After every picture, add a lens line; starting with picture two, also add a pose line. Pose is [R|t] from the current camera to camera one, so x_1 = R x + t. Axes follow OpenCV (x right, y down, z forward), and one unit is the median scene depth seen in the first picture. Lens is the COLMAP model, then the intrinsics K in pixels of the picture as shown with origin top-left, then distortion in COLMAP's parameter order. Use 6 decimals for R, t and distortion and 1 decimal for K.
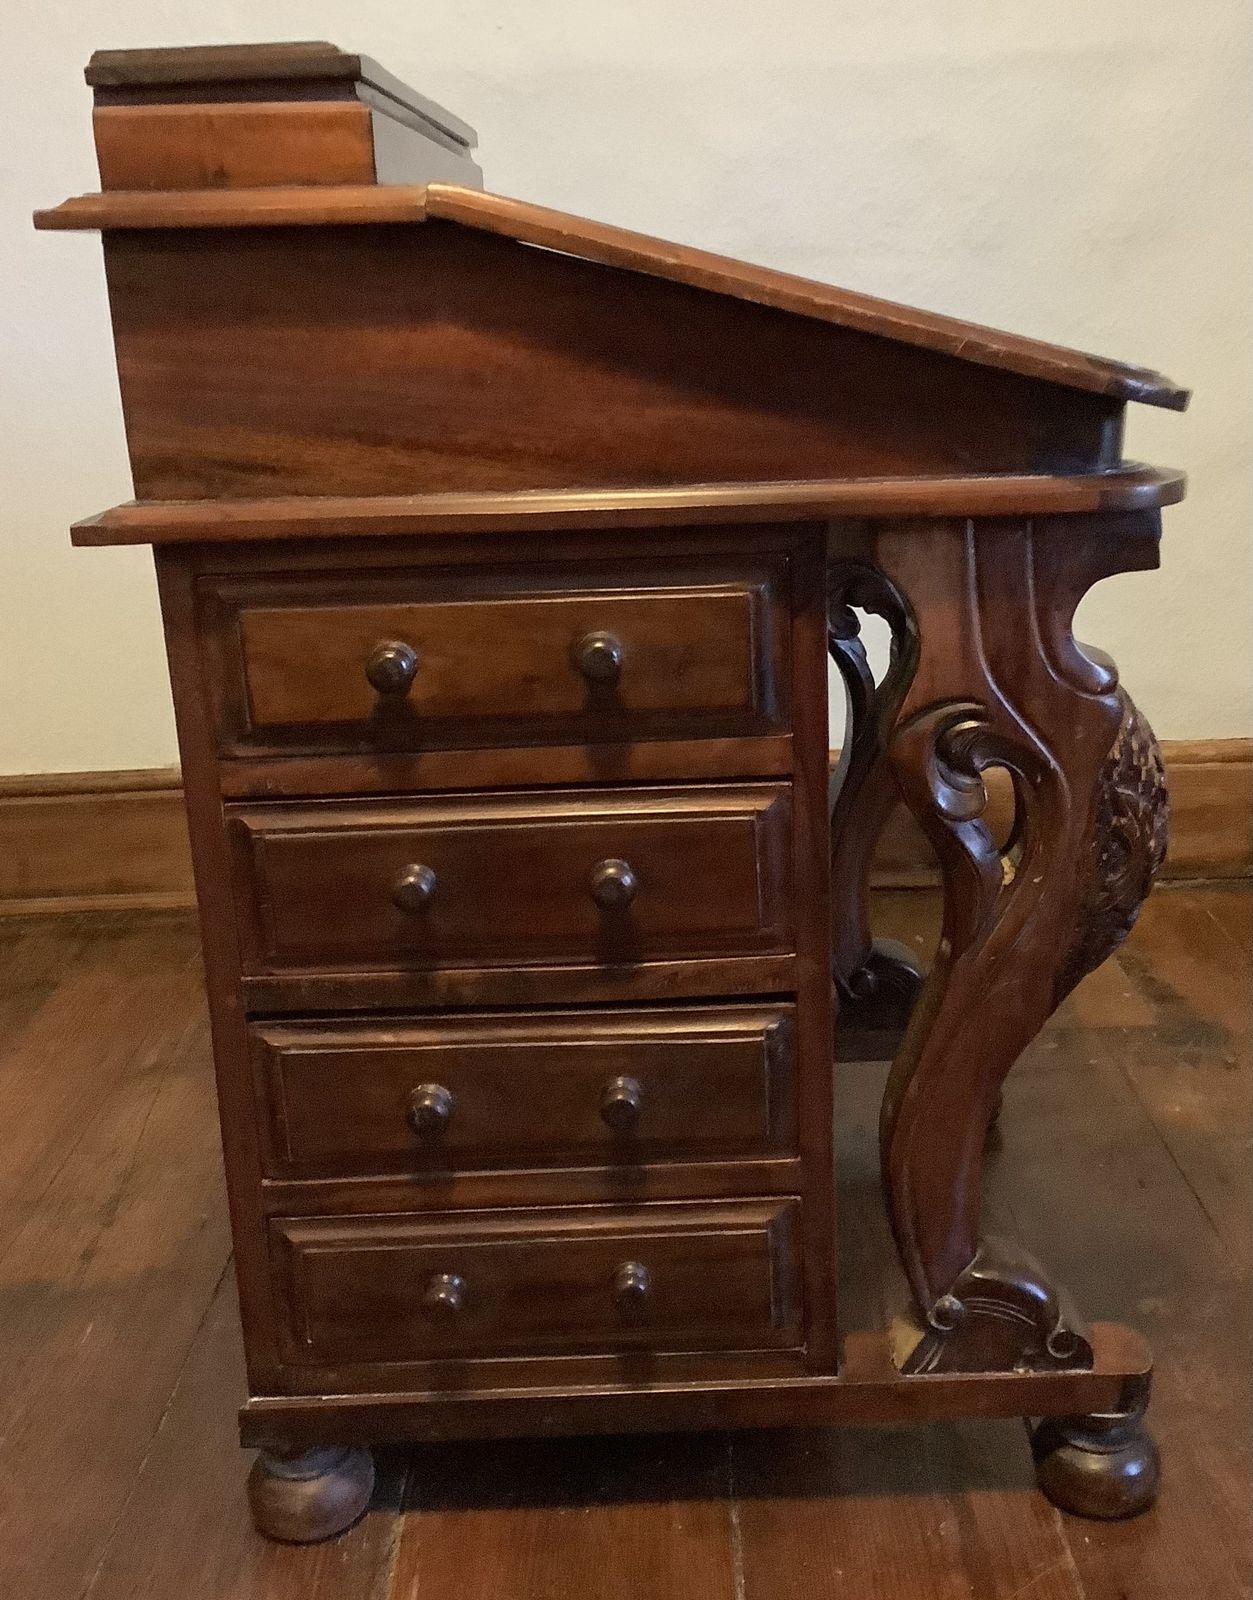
lens RADIAL K [[1672.4, 0, 680.0], [0, 1672.4, 792.9], [0, 0, 1]] dist [0.118980, -0.235235]
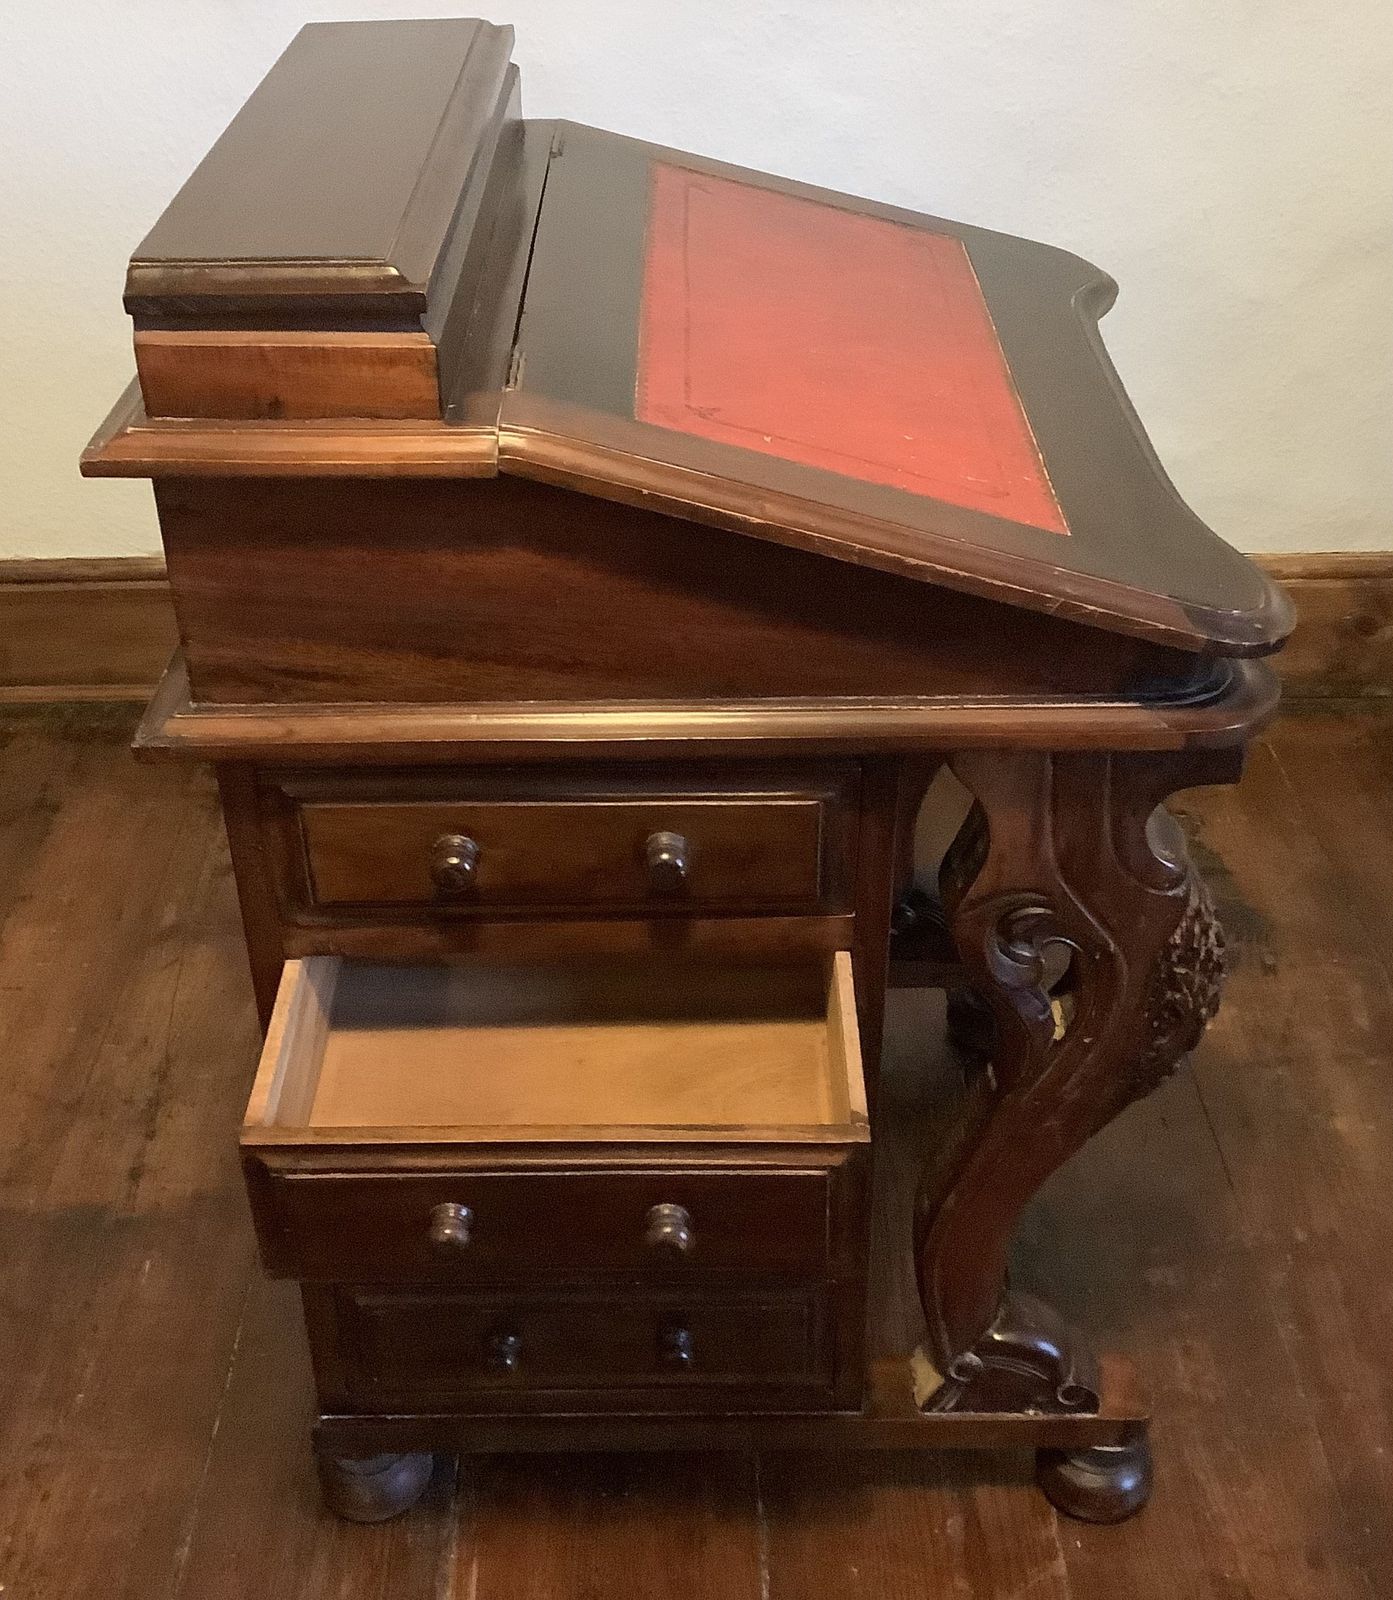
lens RADIAL K [[1899.7, 0, 673.1], [0, 1899.7, 800.5], [0, 0, 1]] dist [0.102920, -0.165334]
pose [[0.999663, 0.025755, 0.003388, -0.042134], [-0.025575, 0.952965, 0.301999, -0.399270], [0.004549, -0.301984, 0.953302, -0.053784]]
